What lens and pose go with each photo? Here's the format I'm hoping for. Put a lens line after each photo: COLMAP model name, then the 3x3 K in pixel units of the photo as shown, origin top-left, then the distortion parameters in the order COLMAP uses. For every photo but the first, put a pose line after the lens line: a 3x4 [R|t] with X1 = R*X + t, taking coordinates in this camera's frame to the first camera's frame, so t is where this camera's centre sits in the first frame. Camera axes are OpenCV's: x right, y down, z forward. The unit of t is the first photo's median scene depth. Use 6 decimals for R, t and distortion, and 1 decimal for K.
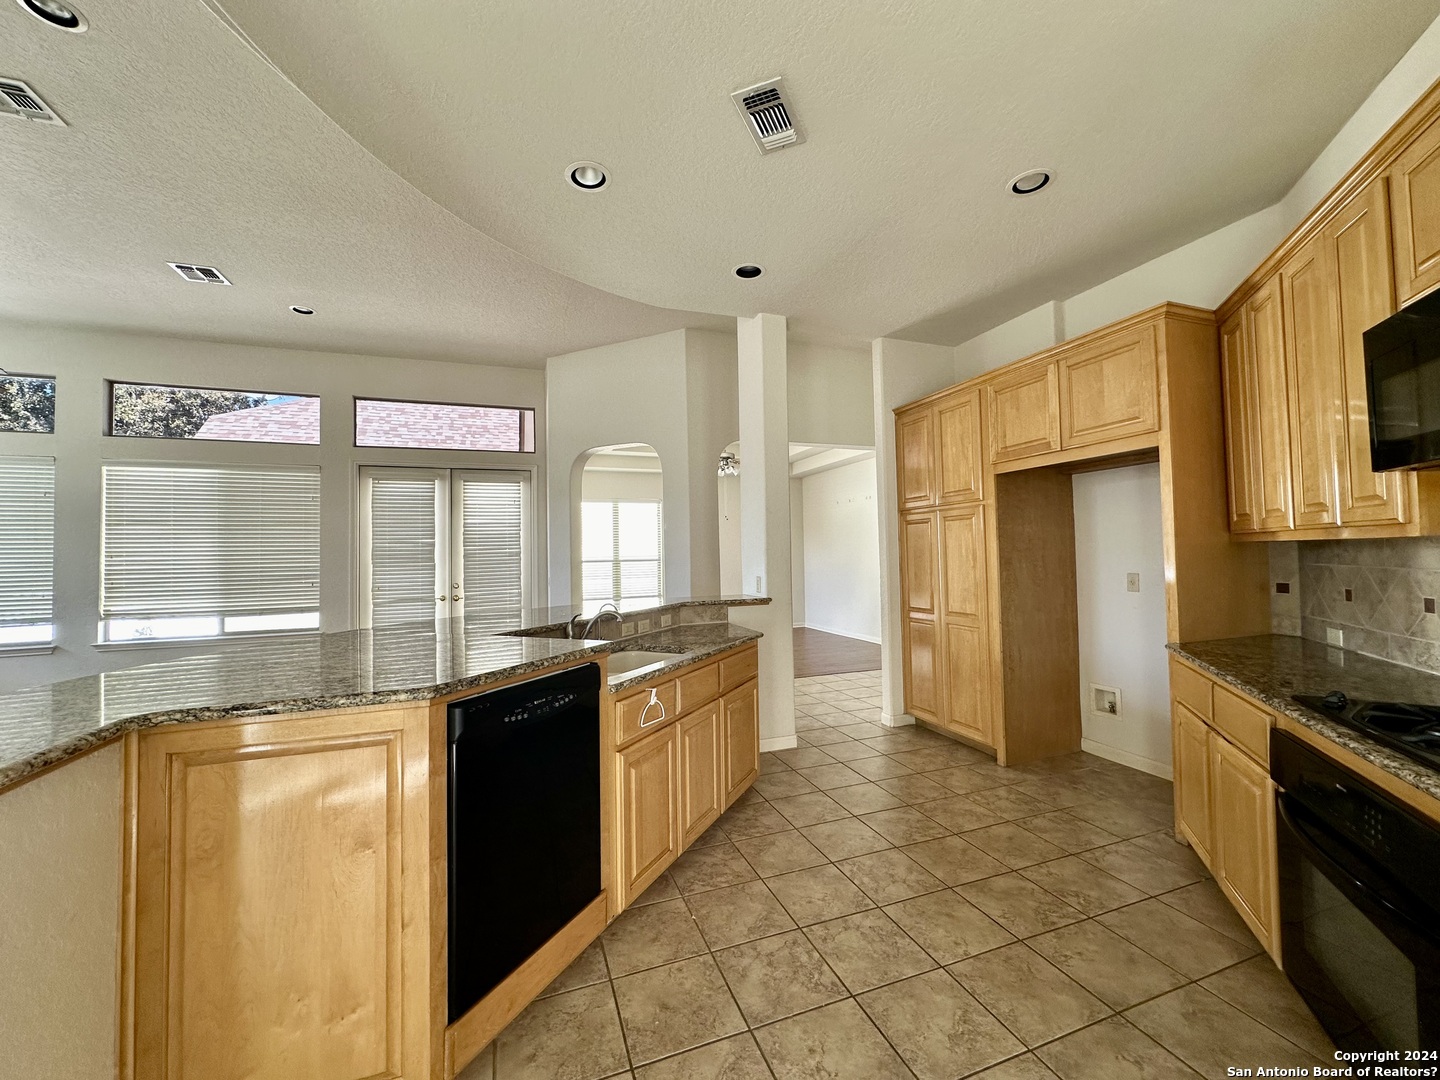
lens RADIAL K [[574.1, 0, 721.7], [0, 574.1, 535.0], [0, 0, 1]] dist [-0.001109, 0.000021]
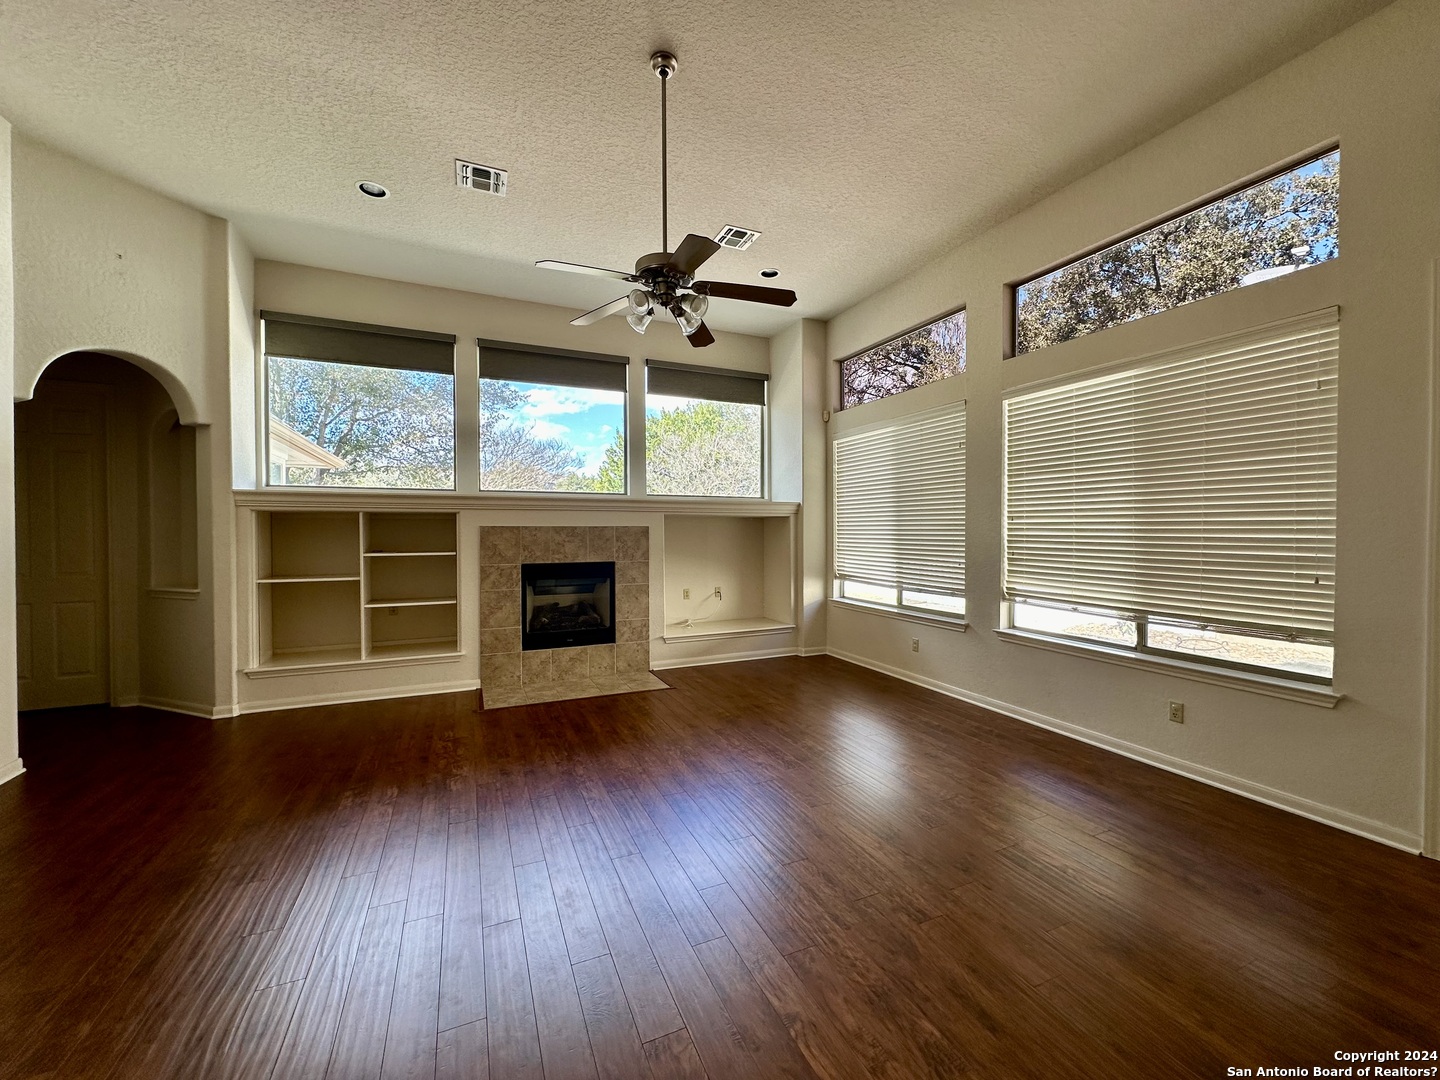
lens RADIAL K [[574.1, 0, 726.2], [0, 574.1, 536.6], [0, 0, 1]] dist [-0.001109, 0.000021]
pose [[0.080616, 0.031995, -0.996232, -0.496213], [0.034094, 0.998811, 0.034837, 0.032999], [0.996162, -0.036774, 0.079429, 0.820482]]
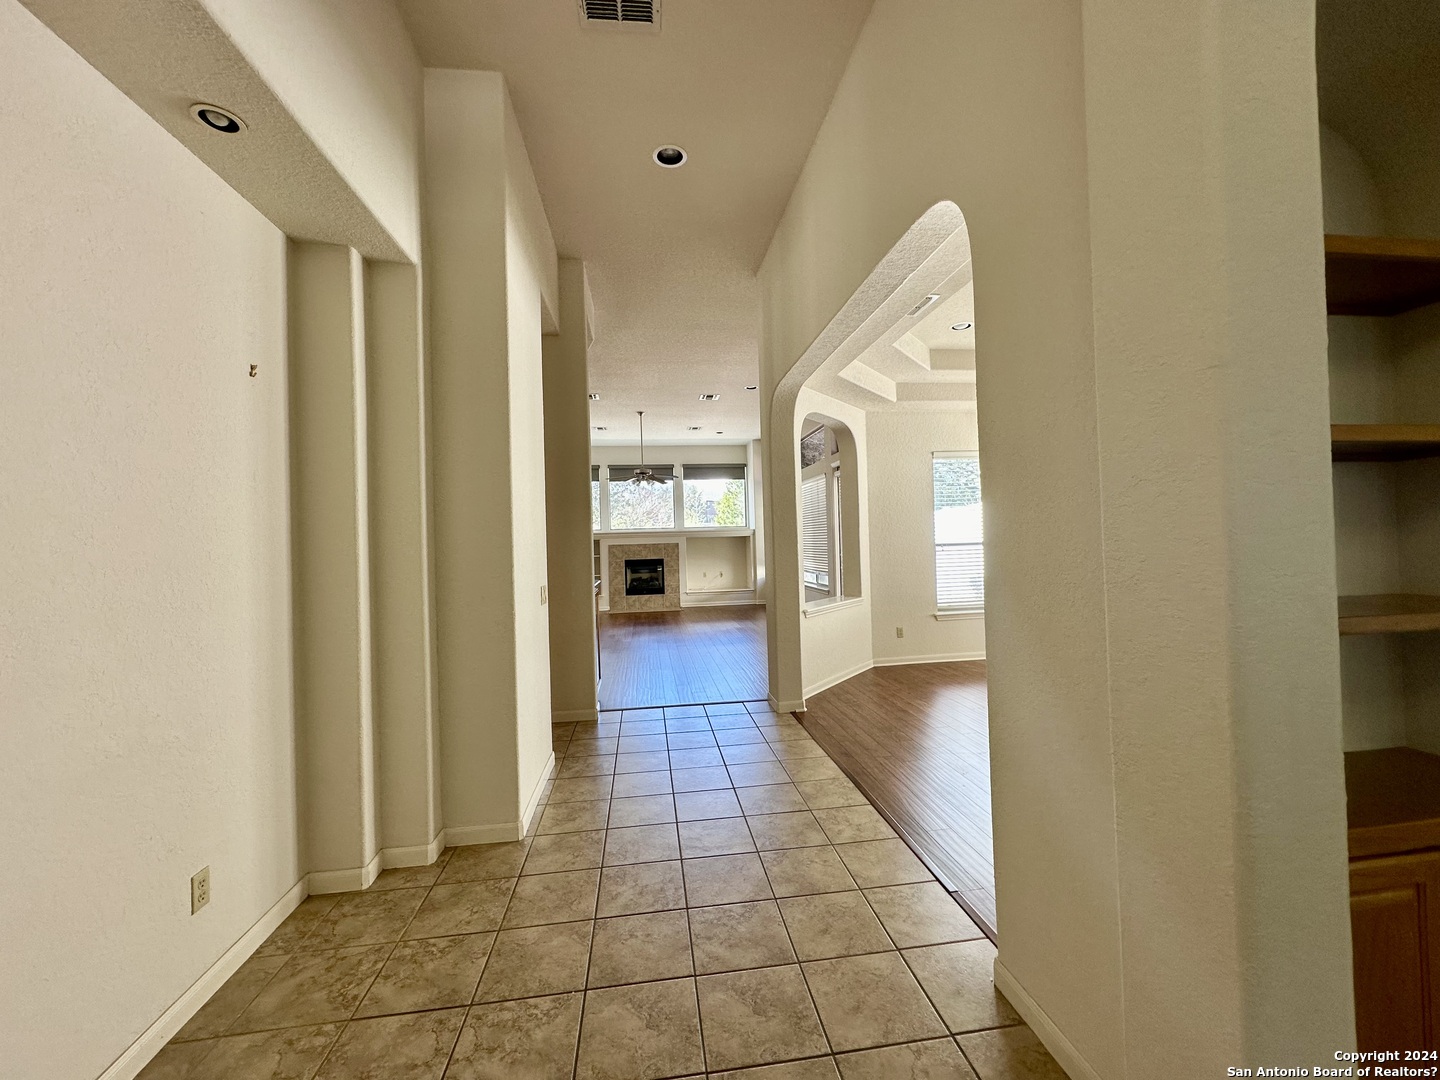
lens RADIAL K [[574.1, 0, 728.2], [0, 574.1, 541.6], [0, 0, 1]] dist [-0.001109, 0.000021]
pose [[-0.201518, 0.022055, -0.979237, 1.189163], [0.063617, 0.997930, 0.009384, 0.030780], [0.977417, -0.060405, -0.202504, 1.681728]]
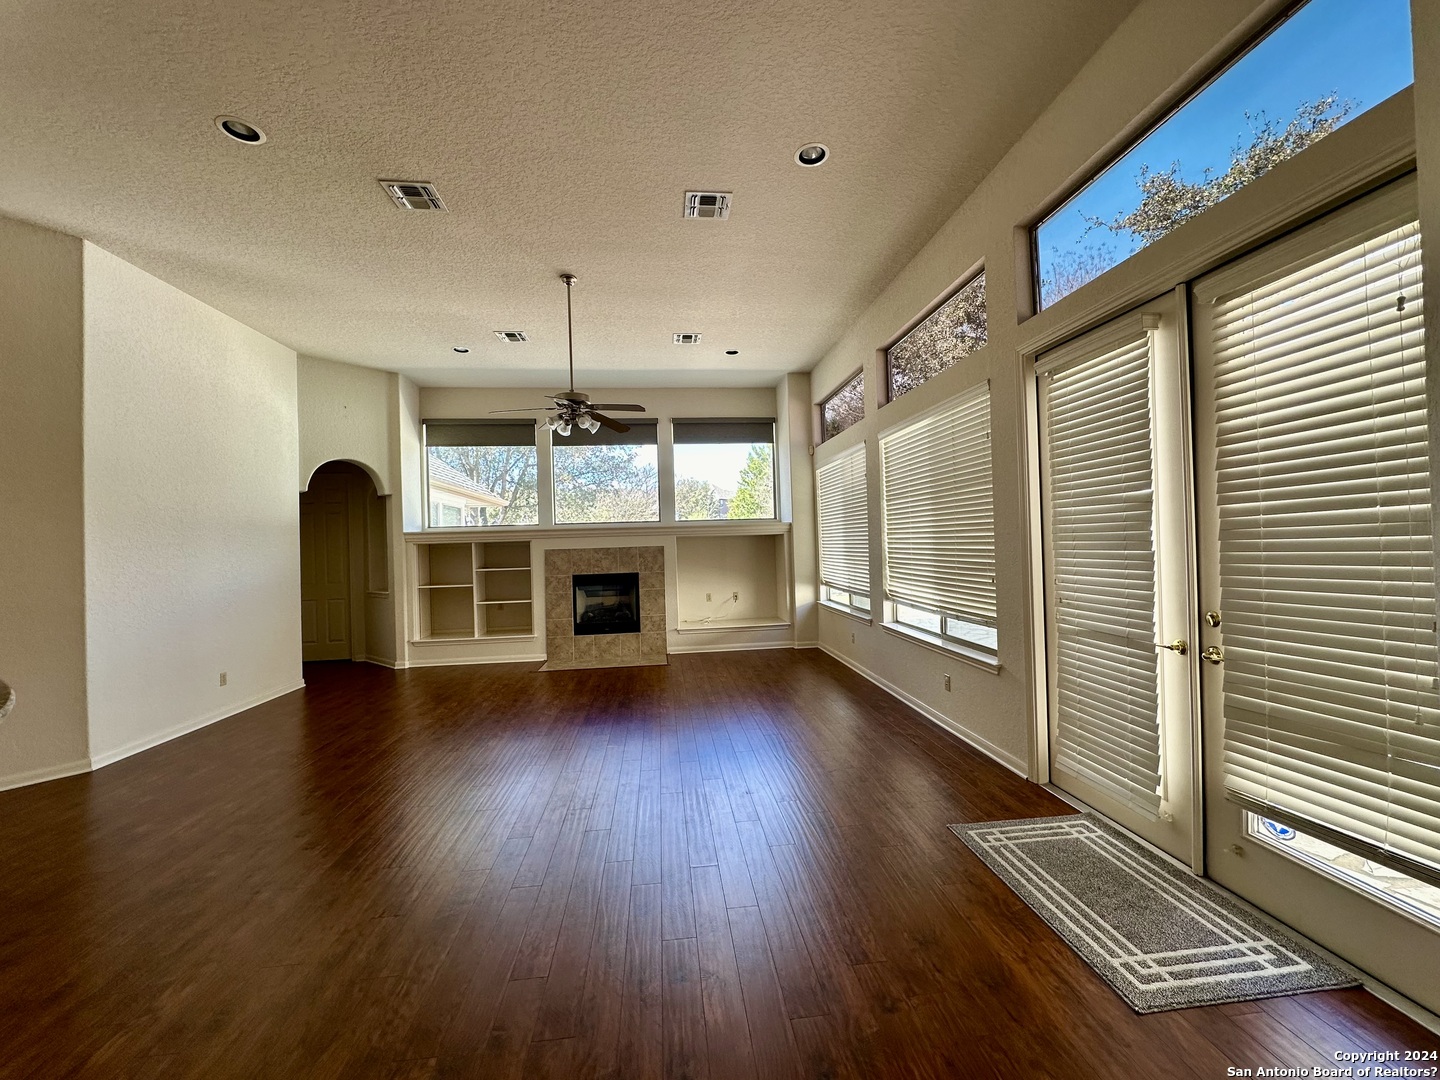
lens RADIAL K [[574.1, 0, 725.5], [0, 574.1, 537.8], [0, 0, 1]] dist [-0.001109, 0.000021]
pose [[-0.228670, 0.016614, -0.973362, -0.113483], [0.068130, 0.997676, 0.001023, 0.035499], [0.971117, -0.066082, -0.229270, 1.393210]]
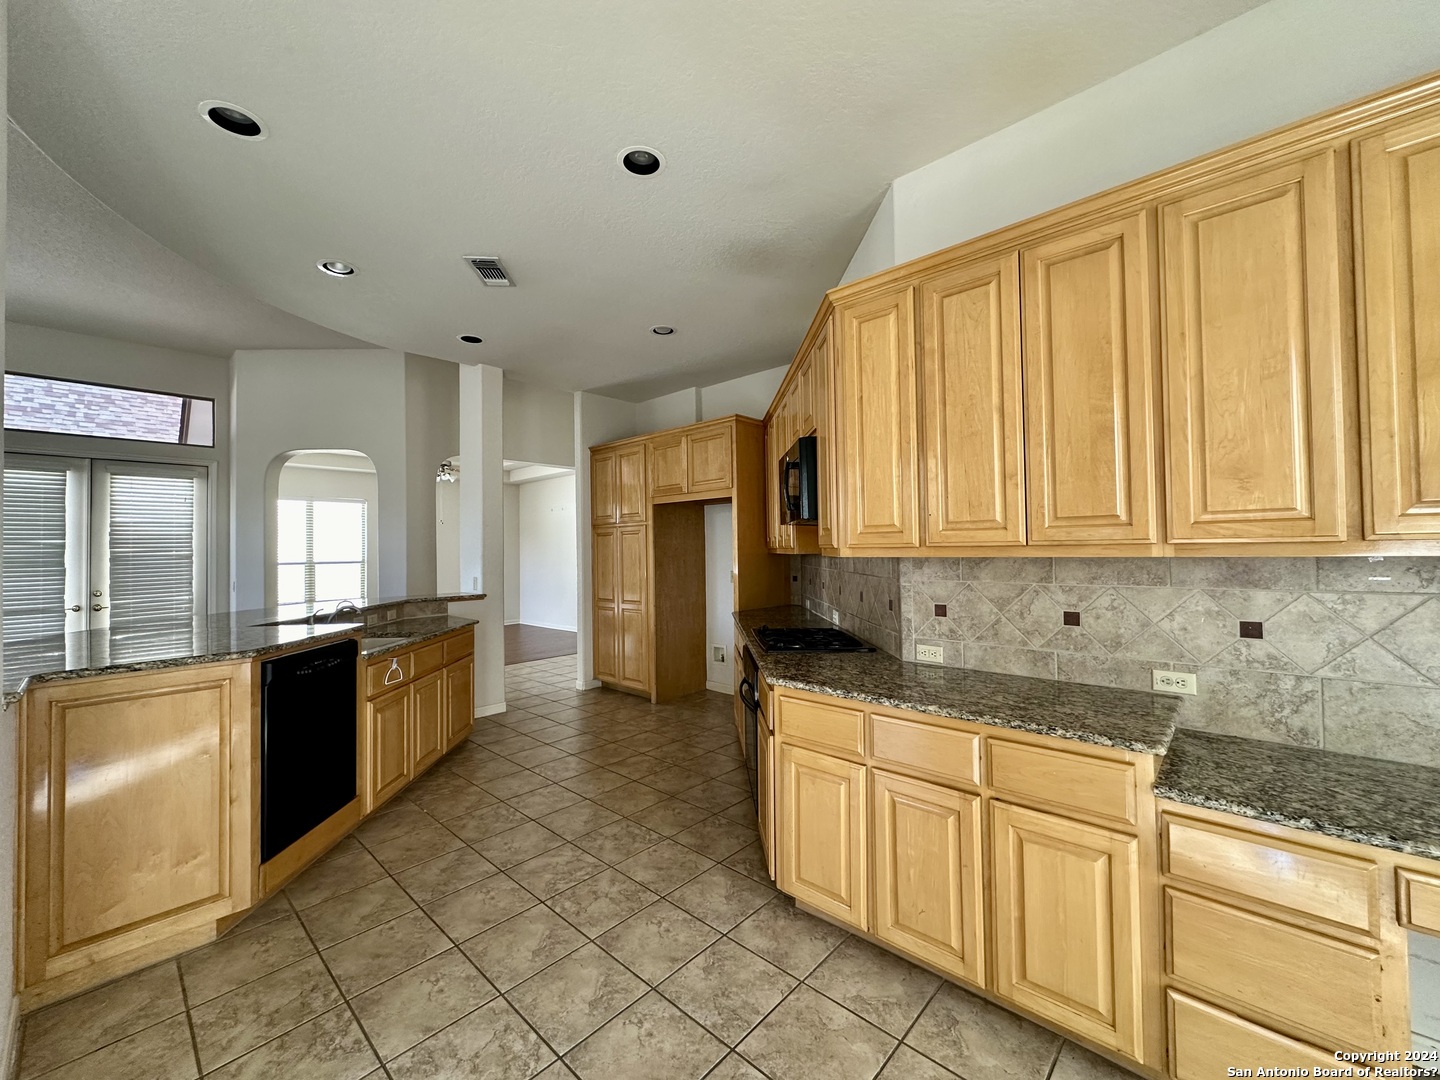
lens RADIAL K [[574.1, 0, 720.6], [0, 574.1, 537.7], [0, 0, 1]] dist [-0.001109, 0.000021]
pose [[0.890622, 0.014661, 0.454508, -0.029835], [-0.017351, 0.999848, 0.001748, -0.024856], [-0.454413, -0.009443, 0.890741, -0.356205]]
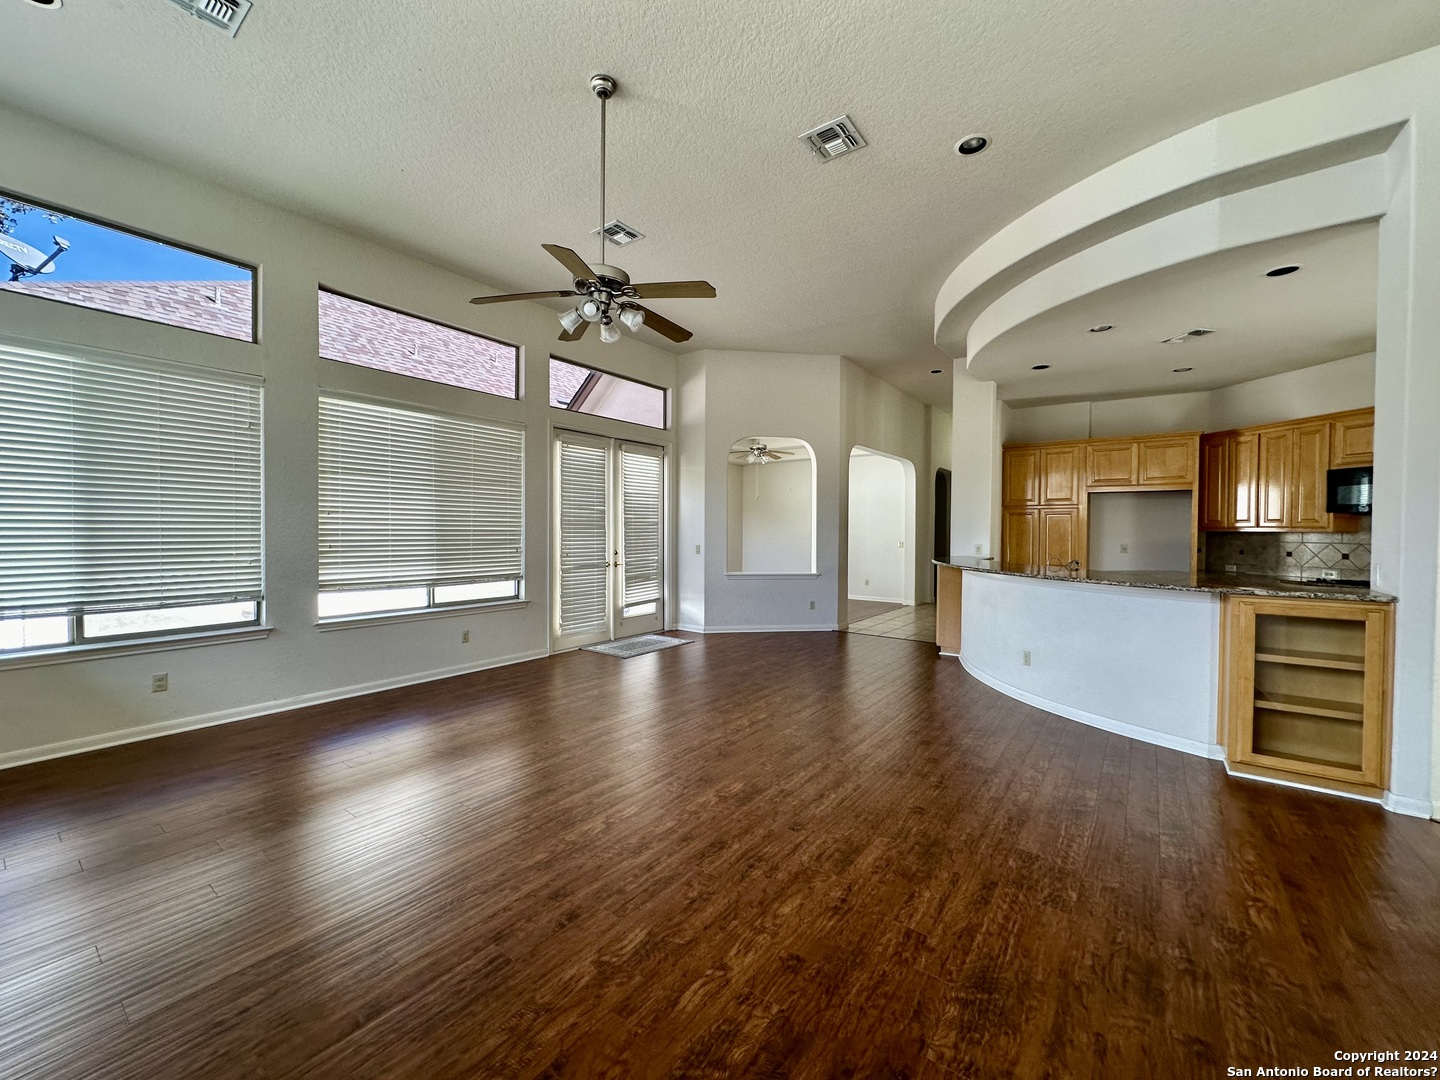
lens RADIAL K [[574.1, 0, 718.3], [0, 574.1, 532.9], [0, 0, 1]] dist [-0.001109, 0.000021]
pose [[0.835063, 0.021814, 0.549722, -1.528291], [-0.043171, 0.998731, 0.025949, 0.032055], [-0.548458, -0.045401, 0.834944, 0.062706]]
